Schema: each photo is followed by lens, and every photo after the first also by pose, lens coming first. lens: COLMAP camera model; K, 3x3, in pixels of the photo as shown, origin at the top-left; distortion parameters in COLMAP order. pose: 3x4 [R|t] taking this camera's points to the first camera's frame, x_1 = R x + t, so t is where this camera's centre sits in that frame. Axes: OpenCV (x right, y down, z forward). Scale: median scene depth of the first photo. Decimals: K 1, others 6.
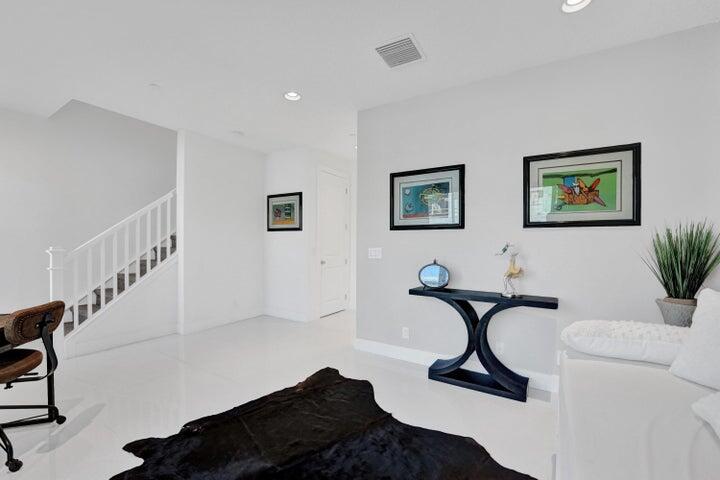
lens RADIAL K [[310.6, 0, 360.0], [0, 310.6, 240.0], [0, 0, 1]] dist [-0.000392, -0.000027]
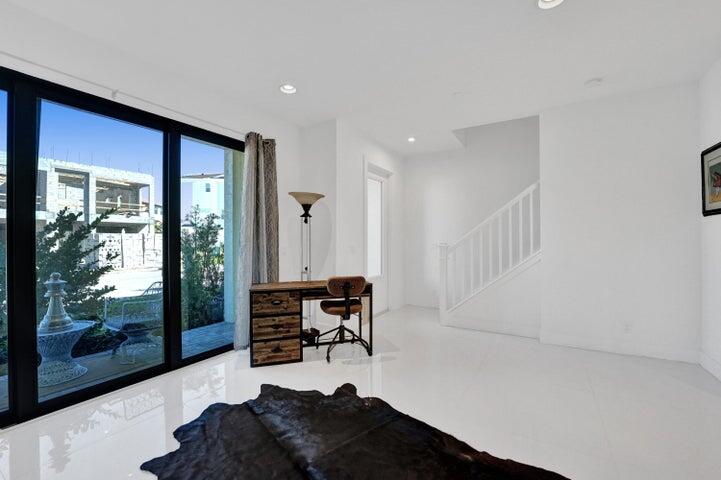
lens RADIAL K [[302.5, 0, 360.7], [0, 302.5, 239.0], [0, 0, 1]] dist [-0.000682, -0.000060]
pose [[0.008705, -0.006988, -0.999938, 0.287883], [0.018512, 0.999805, -0.006826, 0.006097], [0.999791, -0.018451, 0.008833, 0.480661]]
